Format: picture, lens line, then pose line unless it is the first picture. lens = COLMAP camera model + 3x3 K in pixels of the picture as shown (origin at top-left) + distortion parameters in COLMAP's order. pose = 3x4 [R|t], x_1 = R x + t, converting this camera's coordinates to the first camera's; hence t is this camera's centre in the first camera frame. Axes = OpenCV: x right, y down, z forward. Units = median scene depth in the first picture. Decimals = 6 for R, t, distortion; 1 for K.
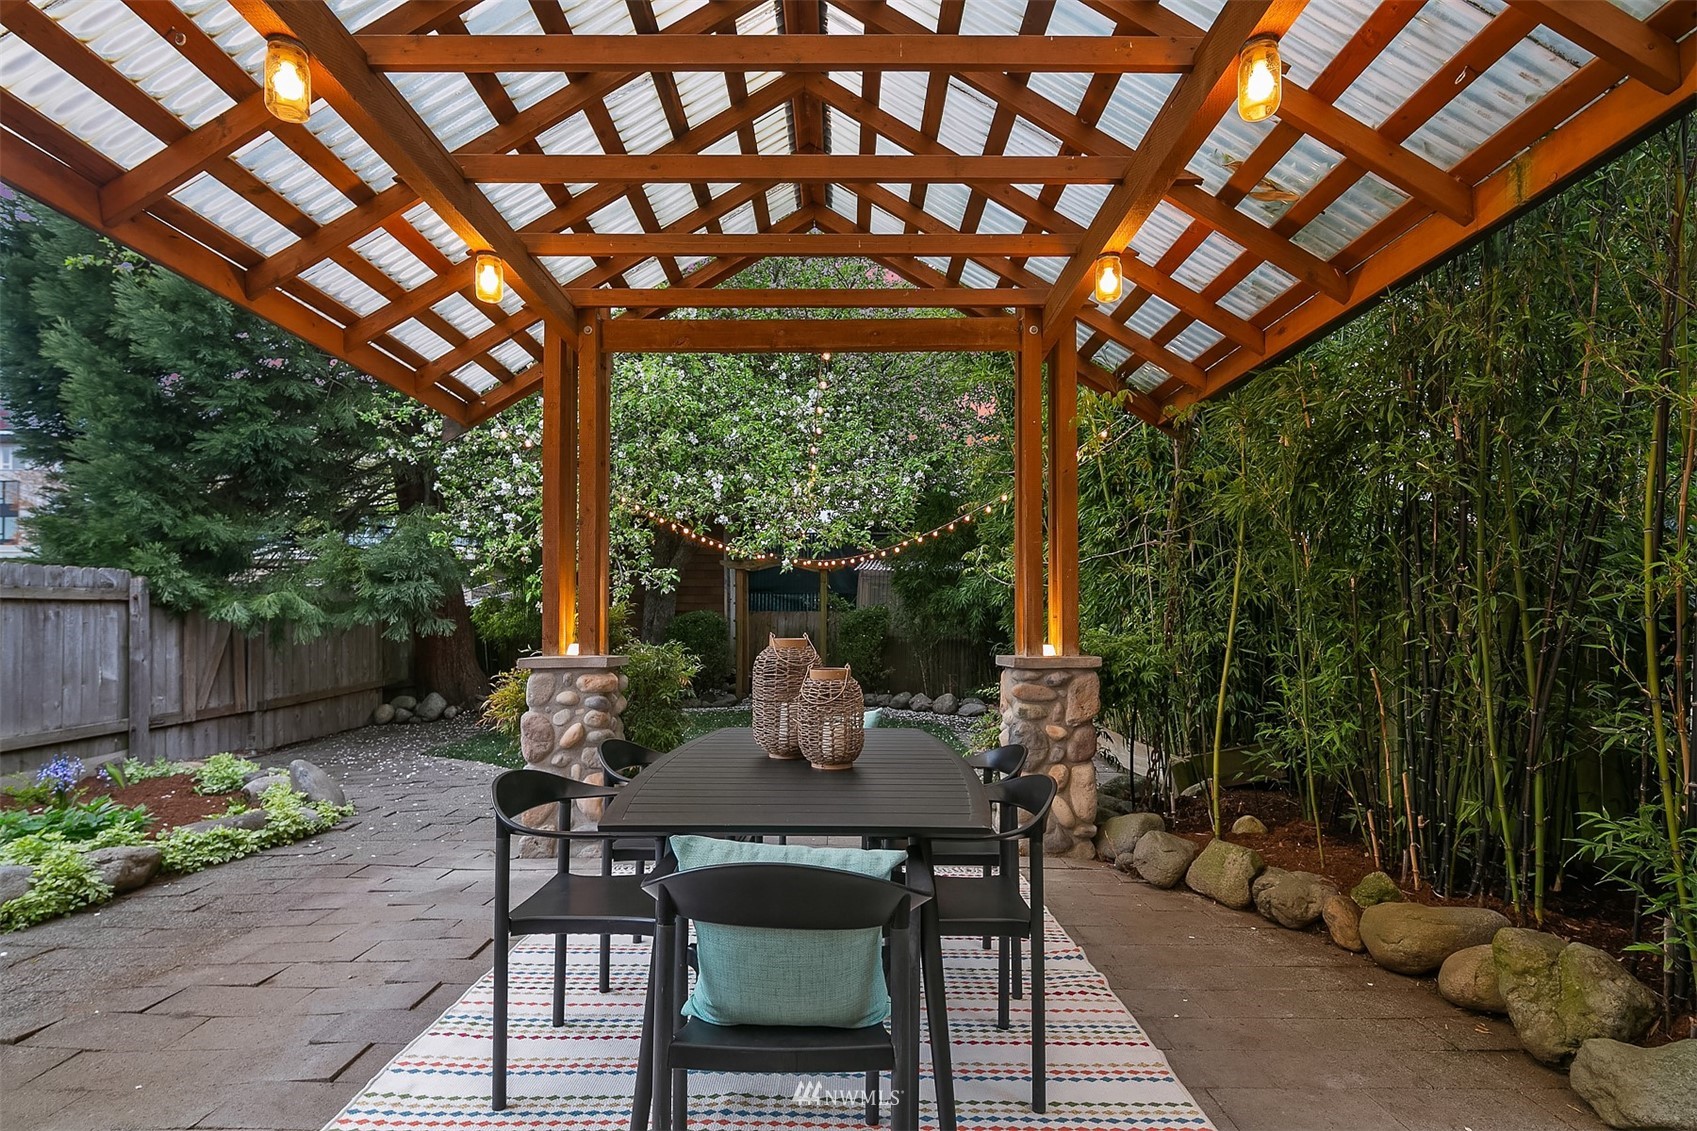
lens RADIAL K [[818.0, 0, 844.5], [0, 818.0, 617.3], [0, 0, 1]] dist [0.003741, -0.001573]
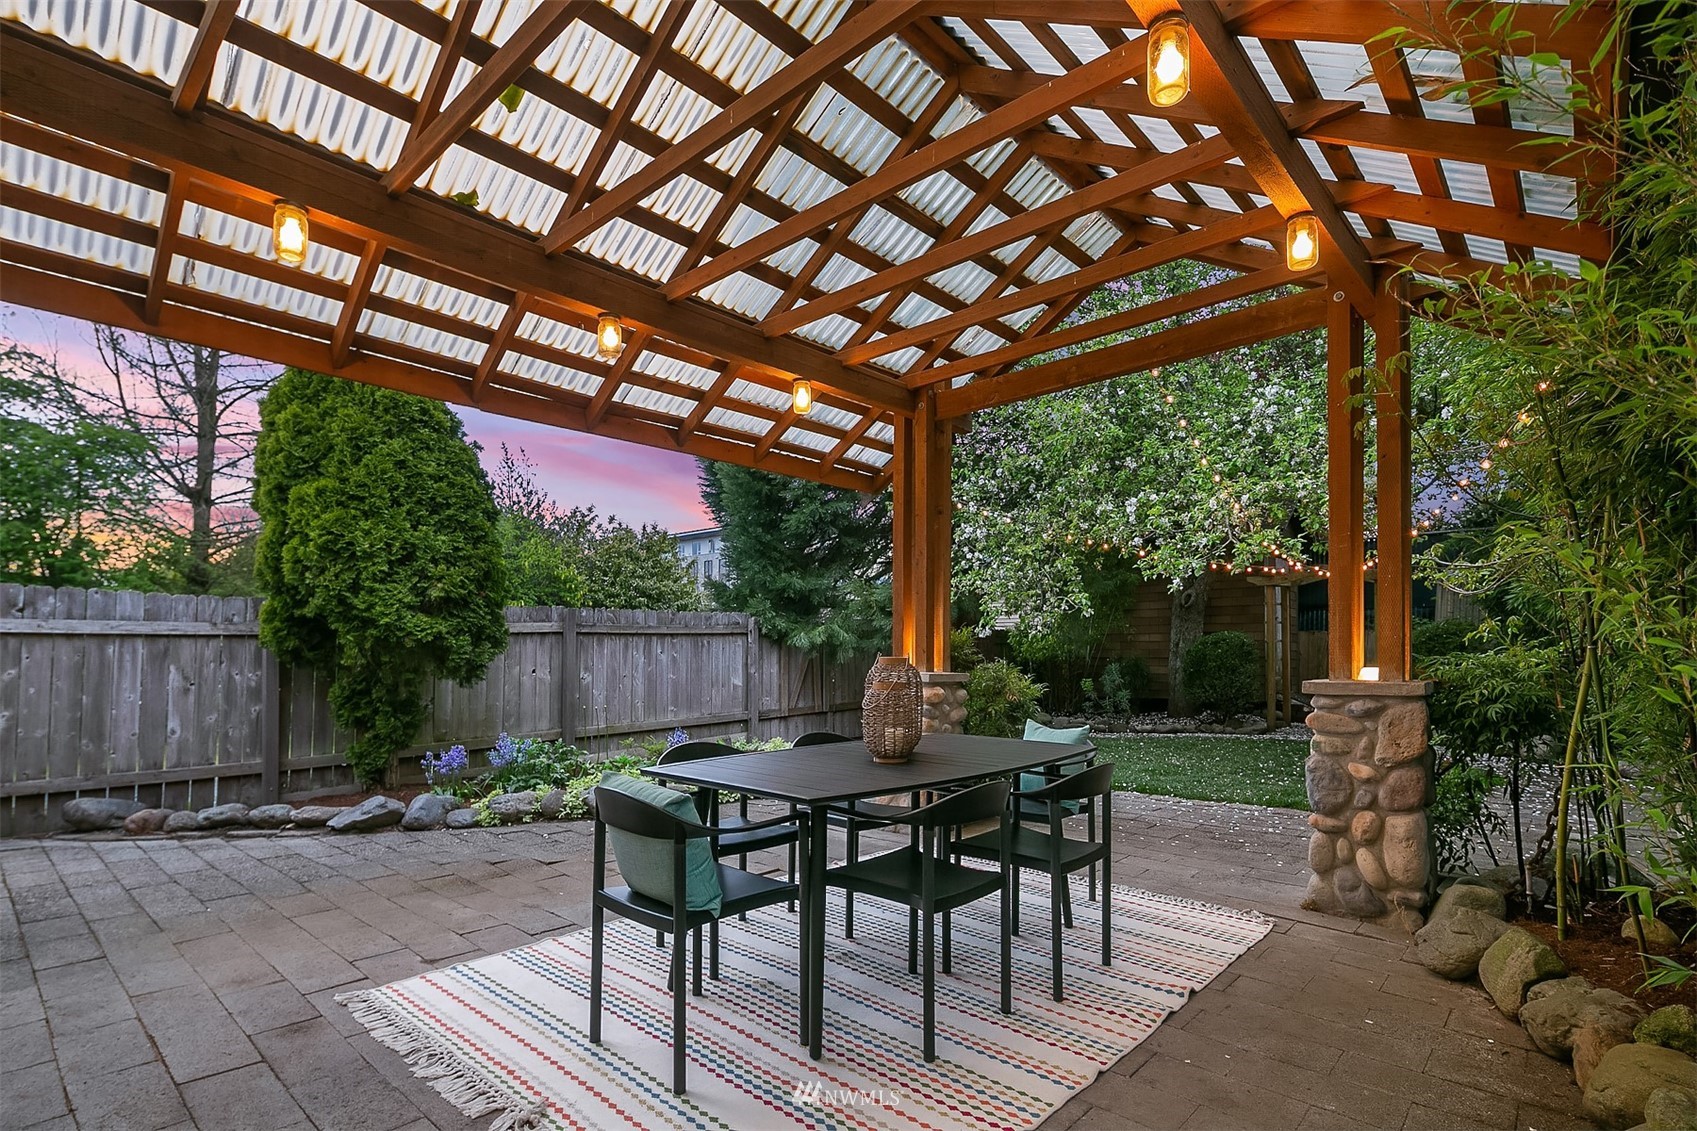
lens RADIAL K [[818.0, 0, 848.7], [0, 818.0, 651.9], [0, 0, 1]] dist [0.003741, -0.001573]
pose [[0.731630, -0.003099, -0.681694, 0.407638], [0.012778, 0.999876, 0.009169, 0.003626], [0.681582, -0.015419, 0.731580, 0.031637]]
